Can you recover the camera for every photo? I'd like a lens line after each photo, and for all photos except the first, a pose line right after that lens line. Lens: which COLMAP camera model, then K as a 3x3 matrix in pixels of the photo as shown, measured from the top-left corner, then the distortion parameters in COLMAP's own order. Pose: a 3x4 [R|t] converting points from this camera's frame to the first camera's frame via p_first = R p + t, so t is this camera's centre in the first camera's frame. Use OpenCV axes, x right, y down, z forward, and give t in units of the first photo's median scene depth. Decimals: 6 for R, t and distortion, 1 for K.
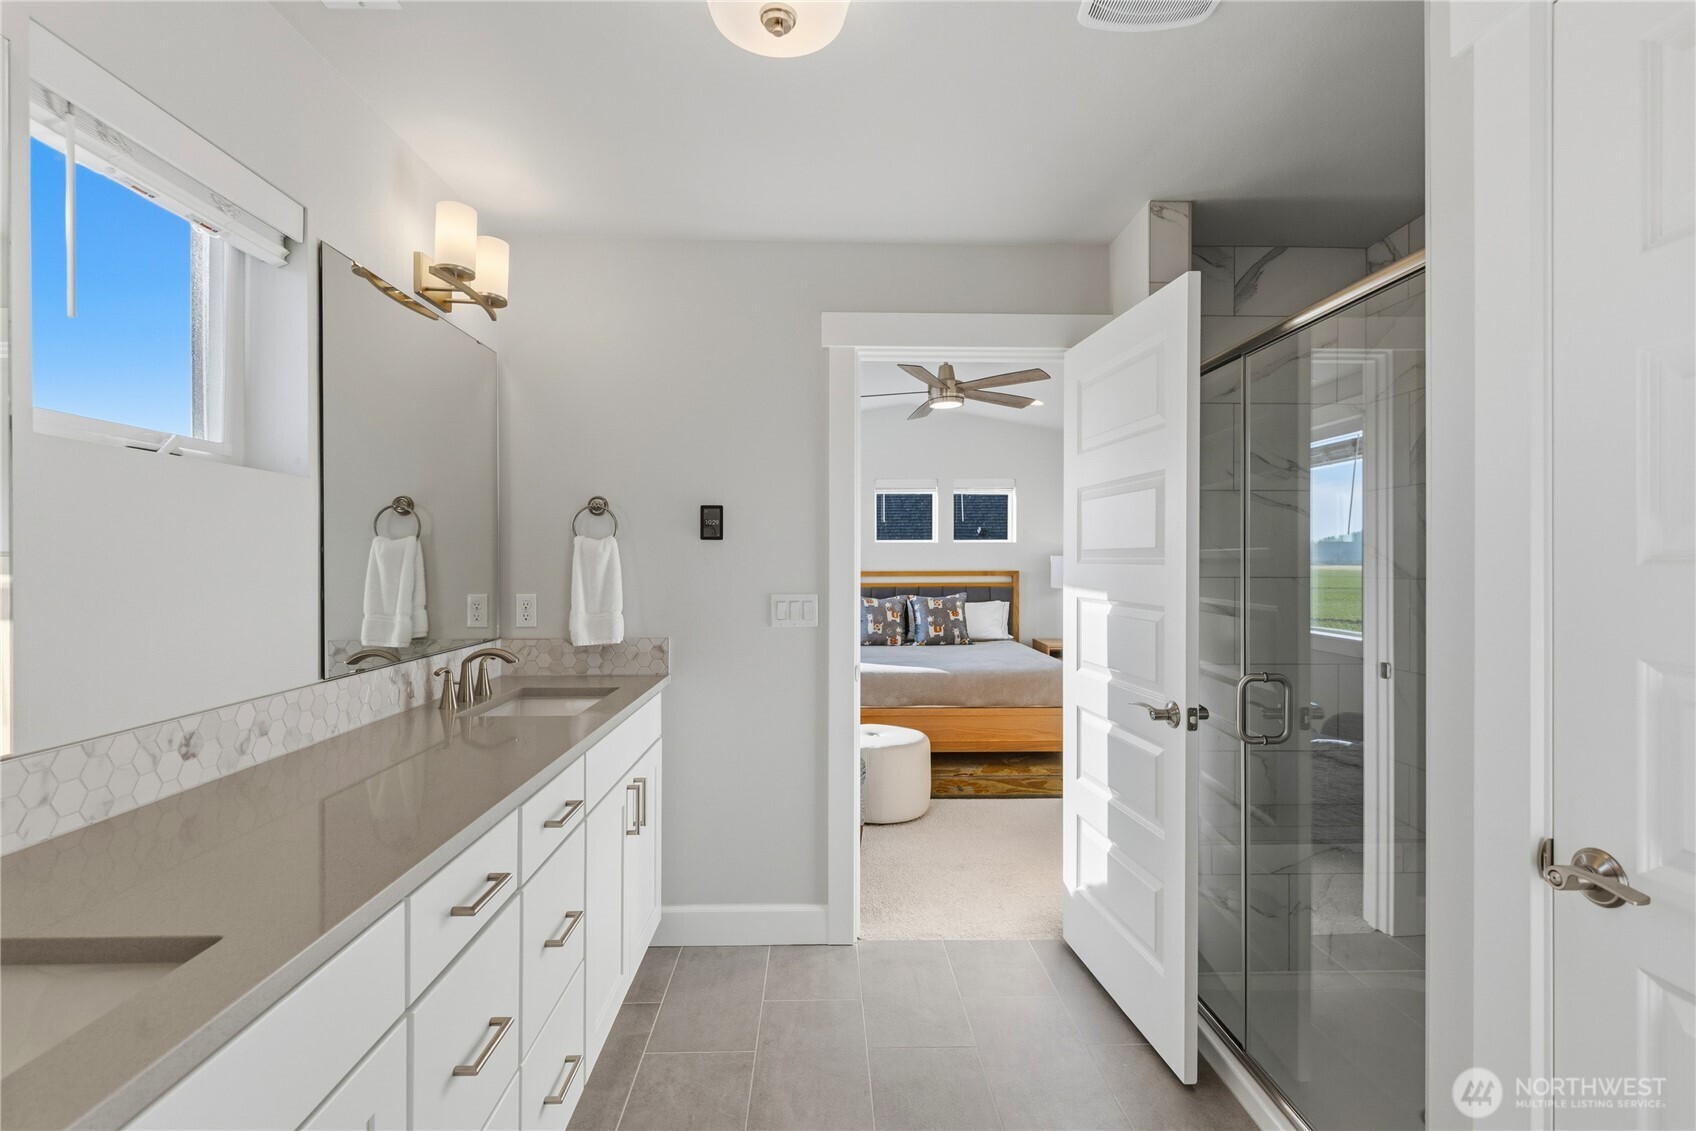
lens RADIAL K [[785.8, 0, 841.0], [0, 785.8, 560.0], [0, 0, 1]] dist [-0.002443, -0.001168]
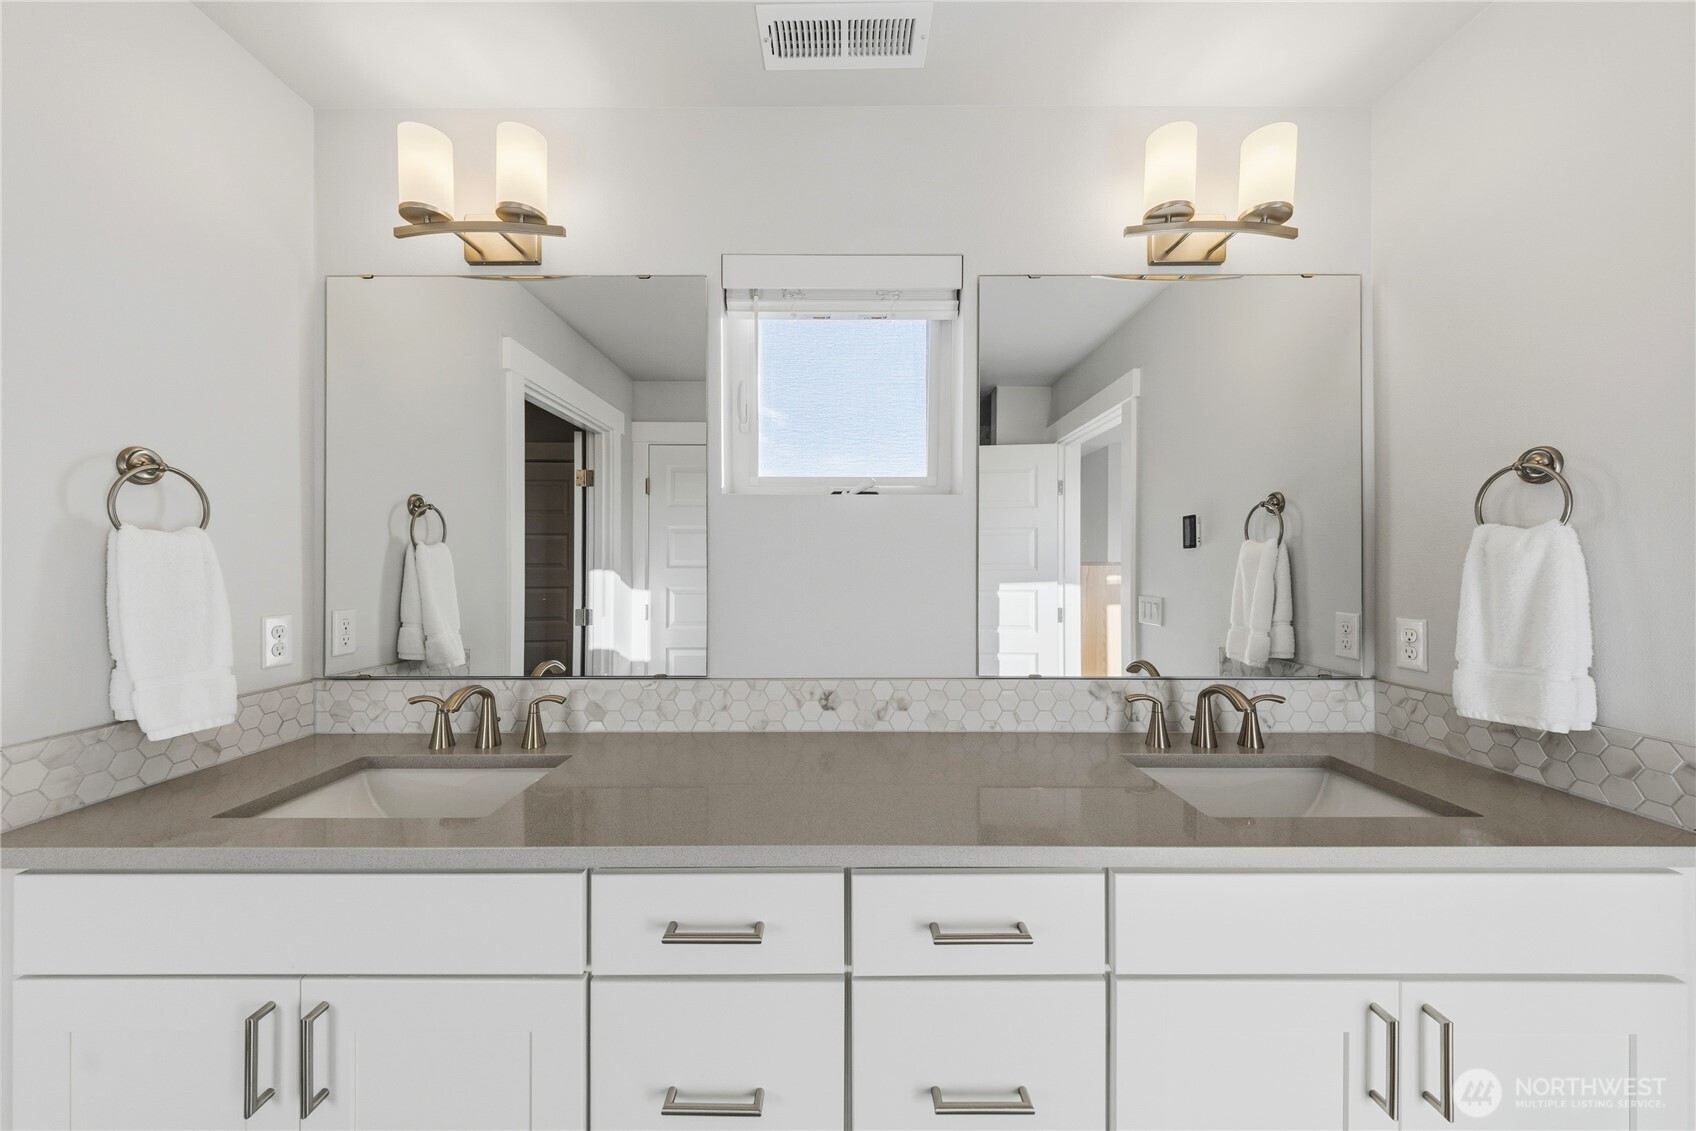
lens RADIAL K [[592.8, 0, 848.6], [0, 592.8, 566.1], [0, 0, 1]] dist [0.008983, -0.000030]
pose [[-0.030086, 0.000942, -0.999547, 0.186824], [0.000783, 0.999999, 0.000919, -0.002631], [0.999547, -0.000755, -0.030087, 0.903447]]
